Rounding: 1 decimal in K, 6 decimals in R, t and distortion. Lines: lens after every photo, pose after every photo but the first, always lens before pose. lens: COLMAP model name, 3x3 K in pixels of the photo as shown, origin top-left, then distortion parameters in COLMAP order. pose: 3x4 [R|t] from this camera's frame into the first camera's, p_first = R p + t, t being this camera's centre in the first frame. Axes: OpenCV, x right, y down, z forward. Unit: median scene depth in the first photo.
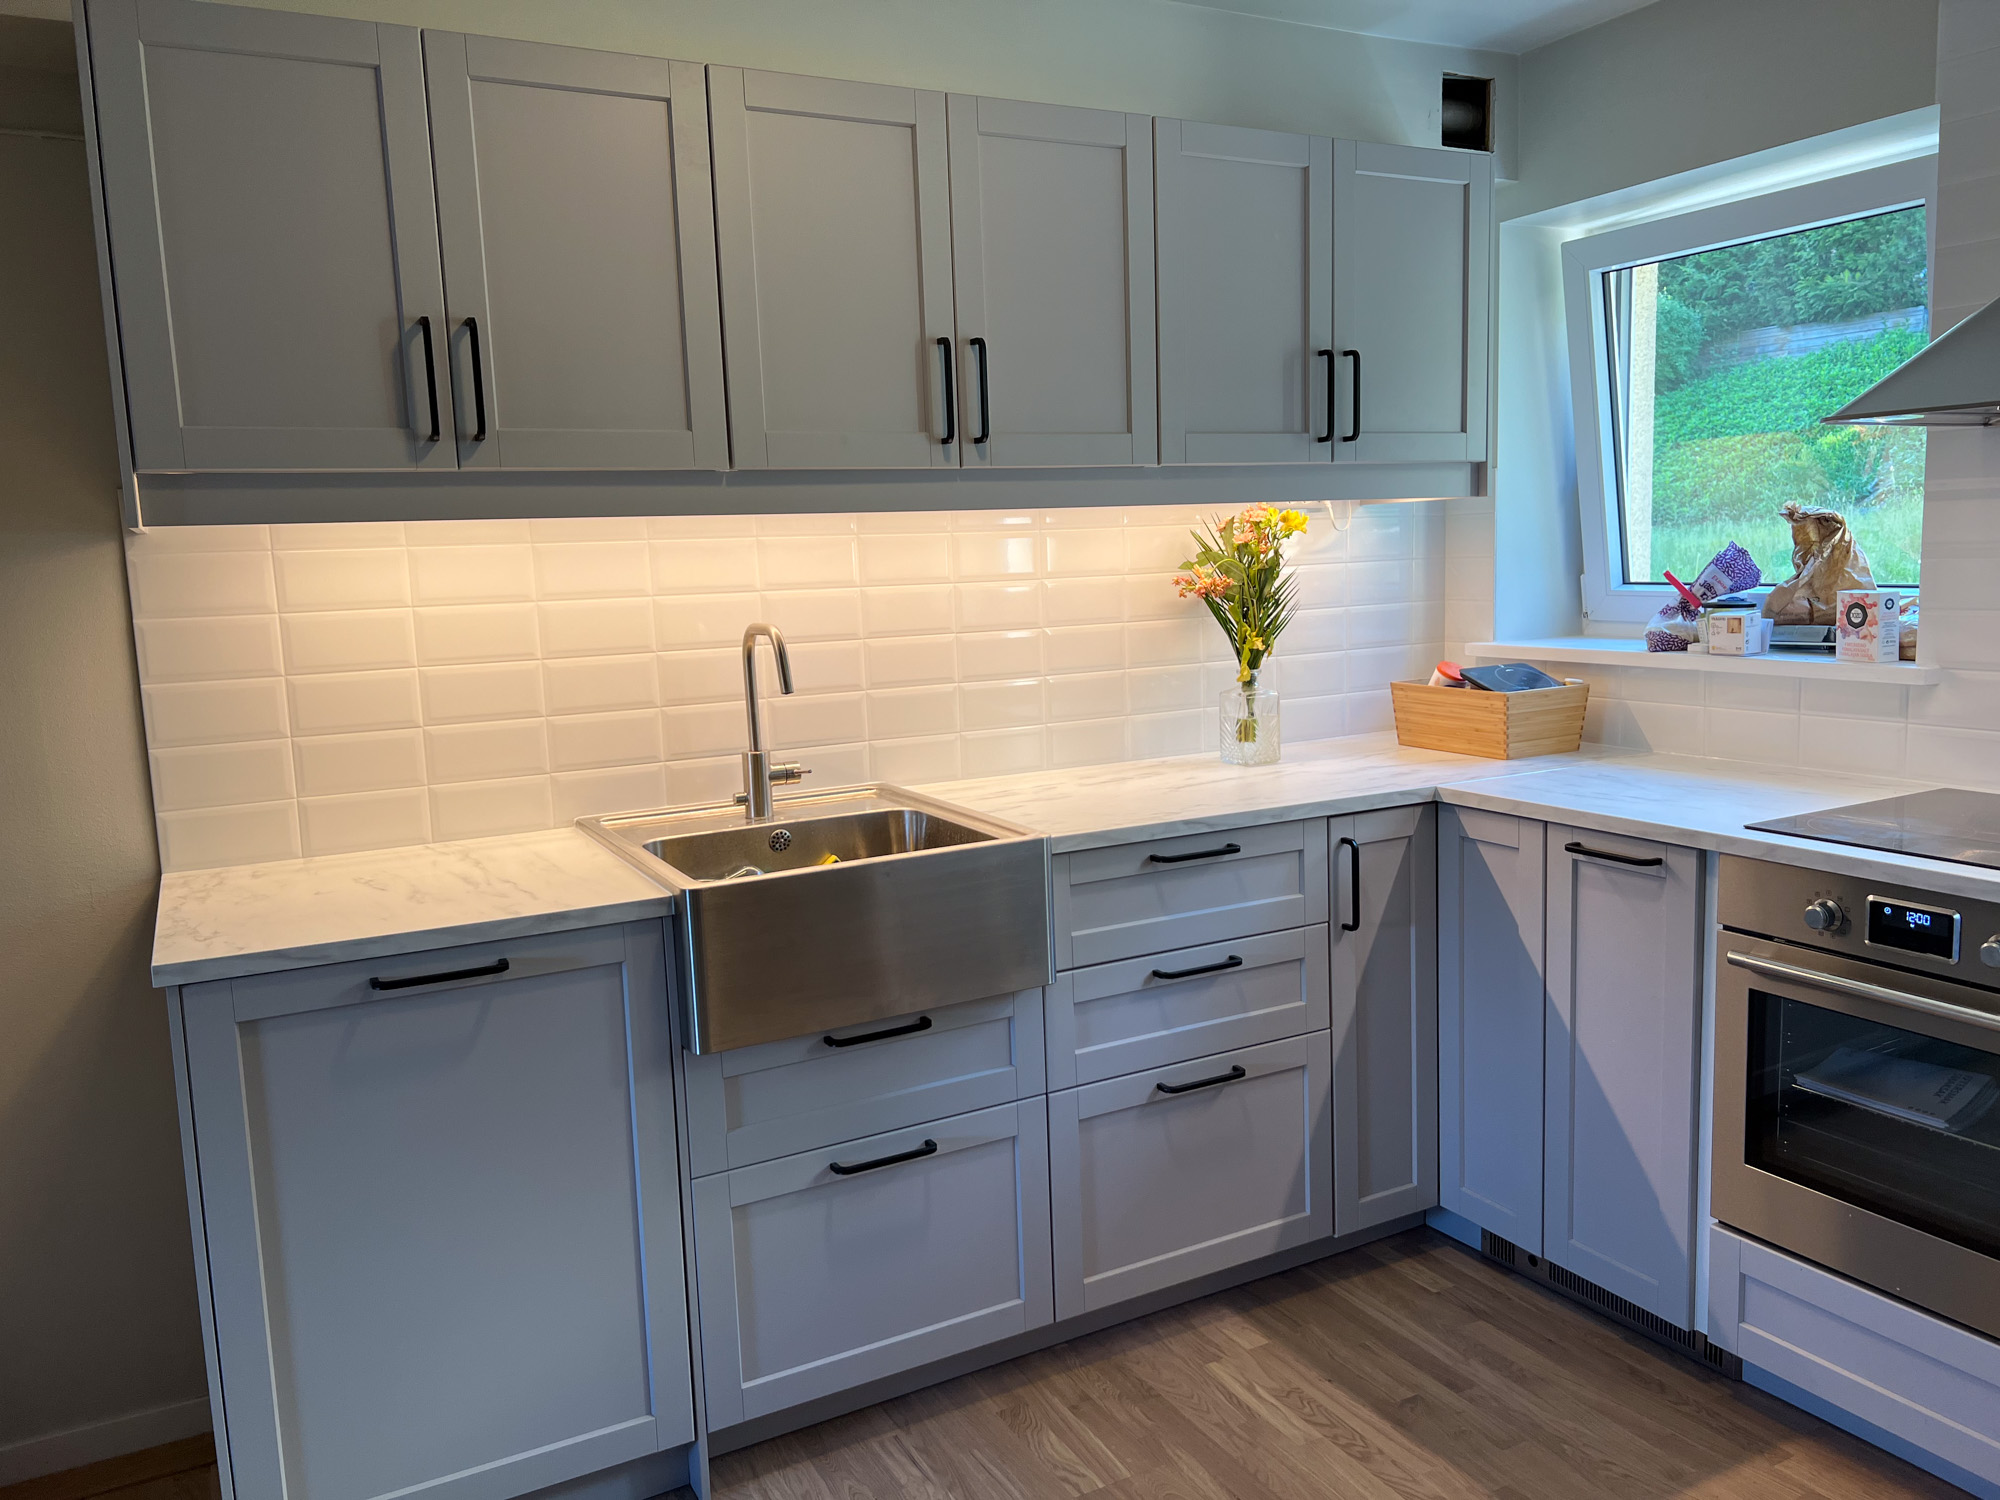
lens RADIAL K [[1508.8, 0, 1000.7], [0, 1508.8, 757.6], [0, 0, 1]] dist [0.054587, -0.080249]
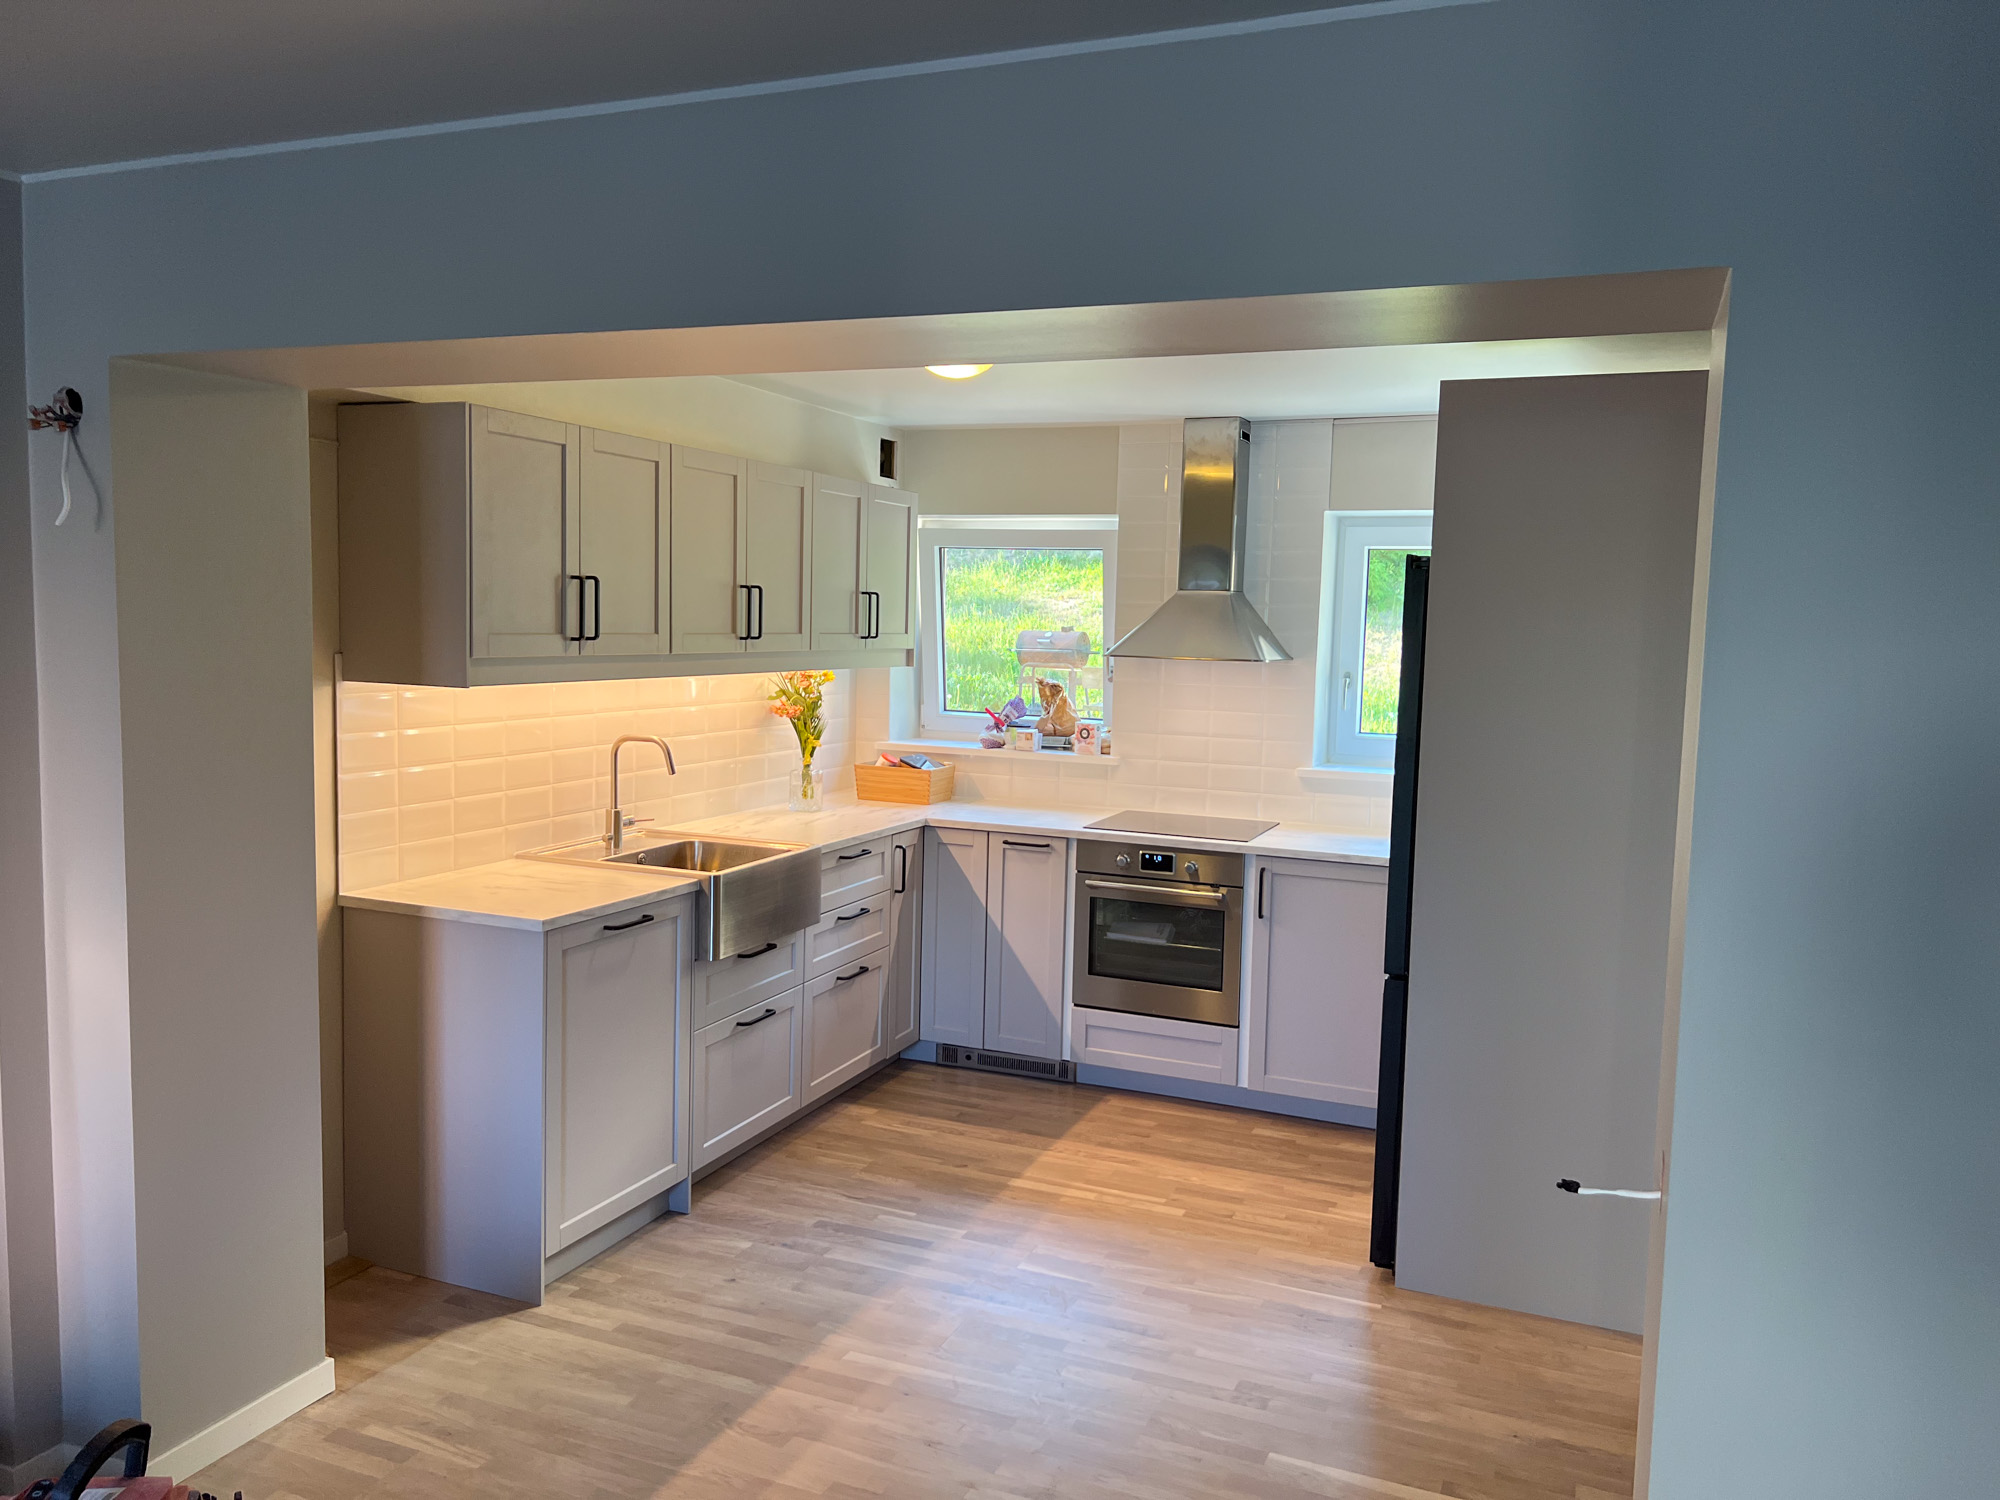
lens RADIAL K [[1508.1, 0, 994.1], [0, 1508.1, 750.9], [0, 0, 1]] dist [0.090561, -0.139466]
pose [[0.772910, -0.002381, 0.634511, -0.934546], [0.036775, 0.998480, -0.041050, 0.016472], [-0.633449, 0.055062, 0.771823, -0.600413]]
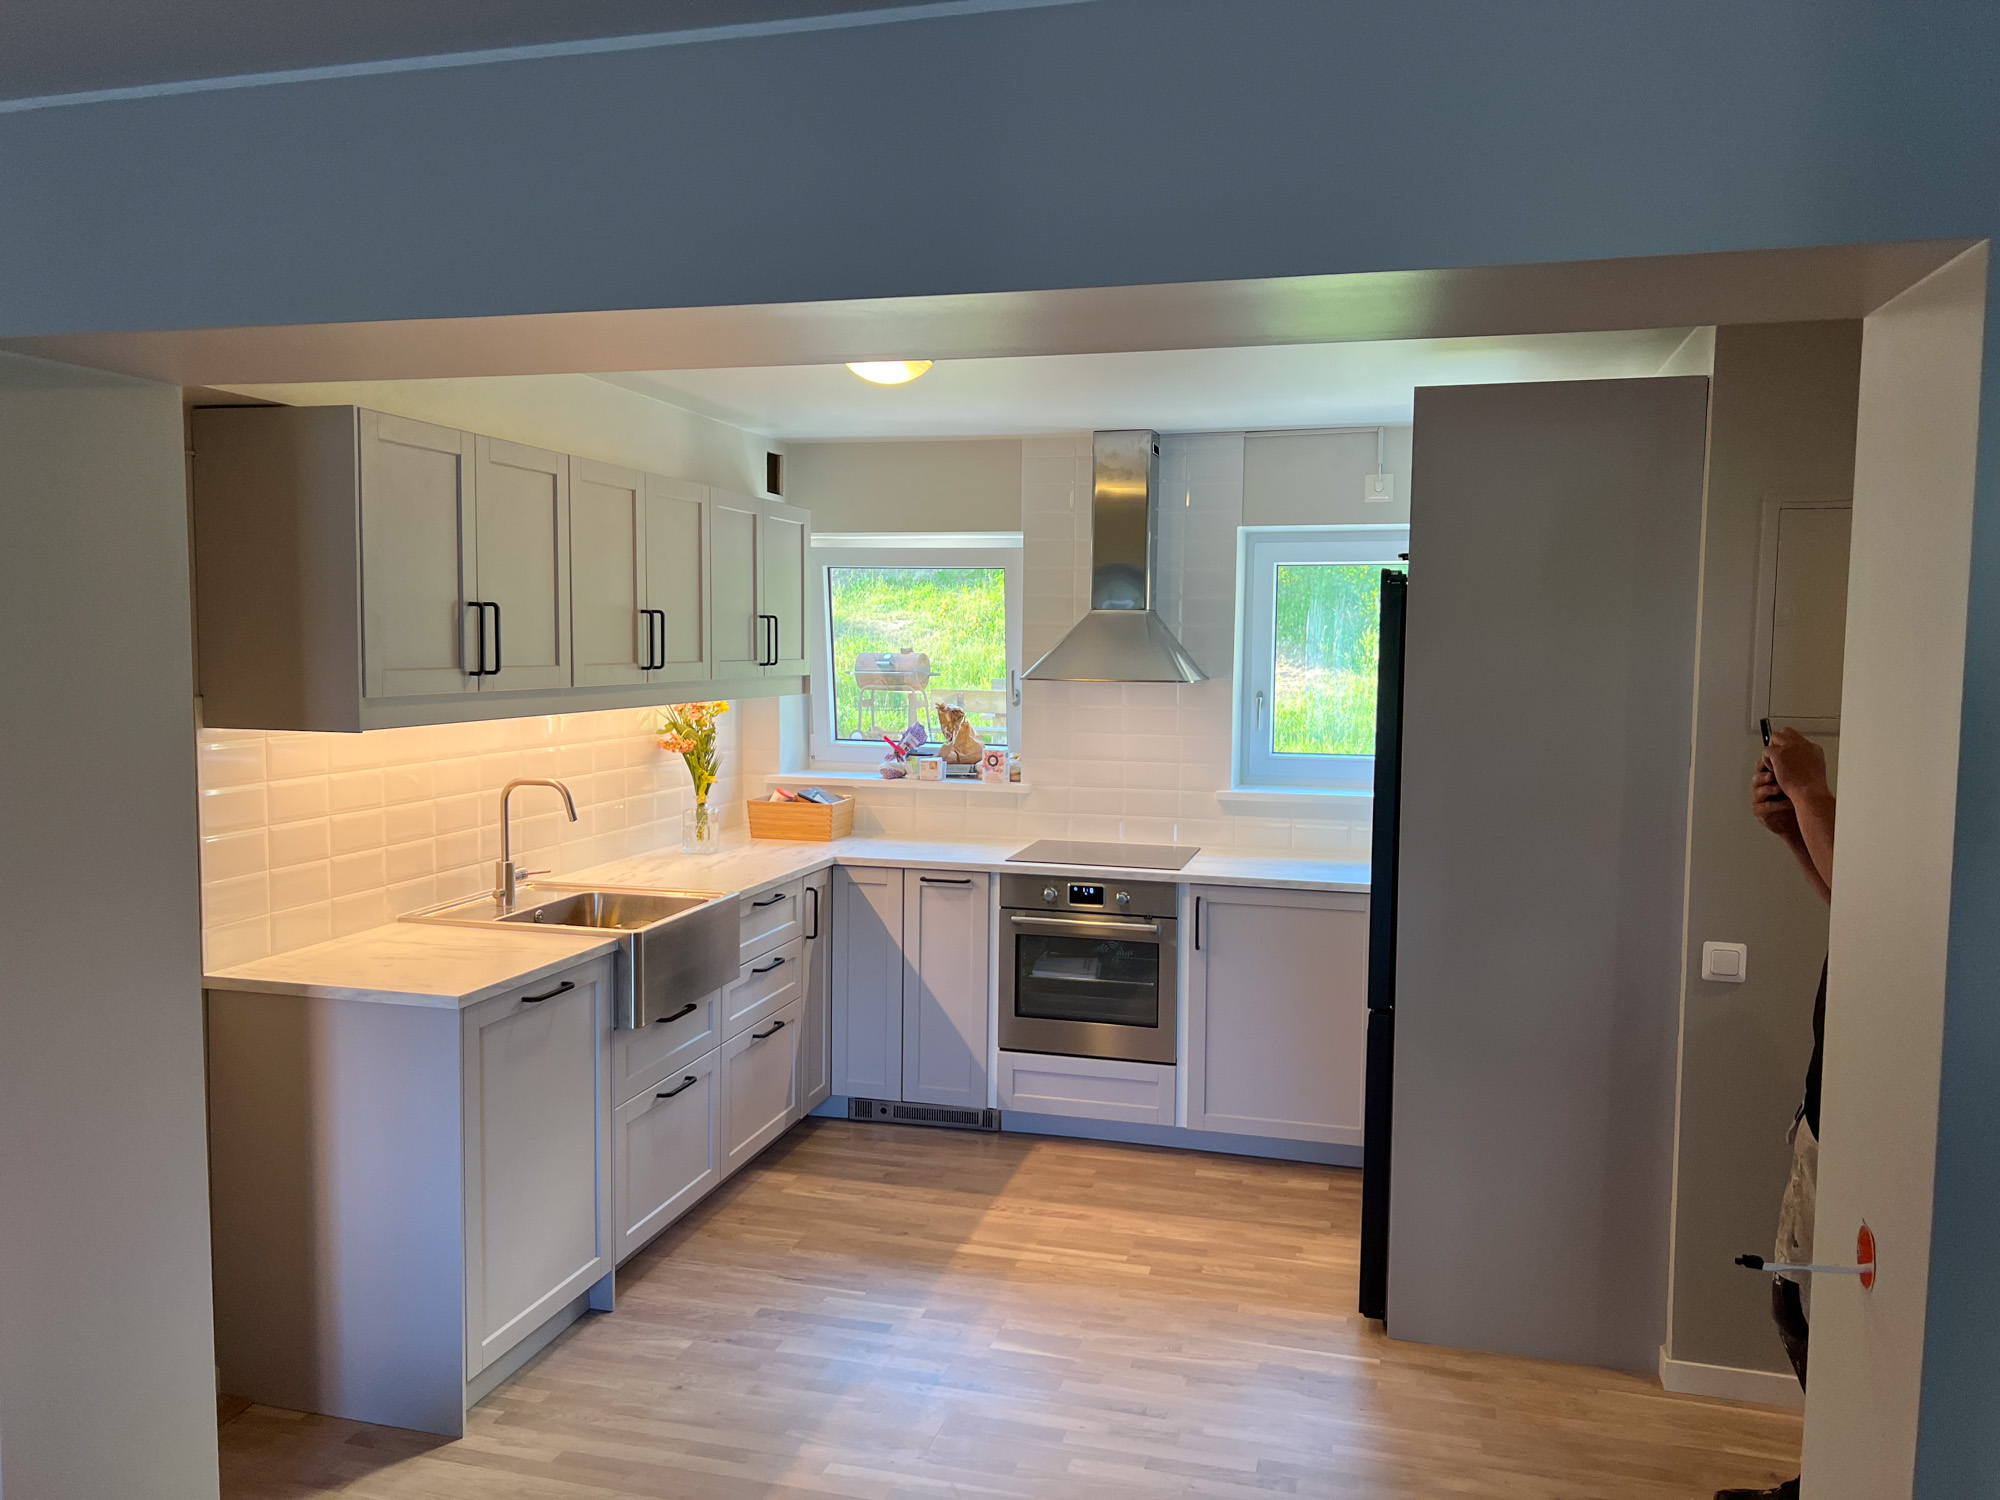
lens RADIAL K [[1513.6, 0, 1000.0], [0, 1513.6, 750.0], [0, 0, 1]] dist [0.066056, -0.076433]
pose [[0.682210, -0.012000, 0.731058, -0.965310], [0.068856, 0.996476, -0.047899, -0.008225], [-0.727907, 0.083015, 0.680632, -0.424746]]
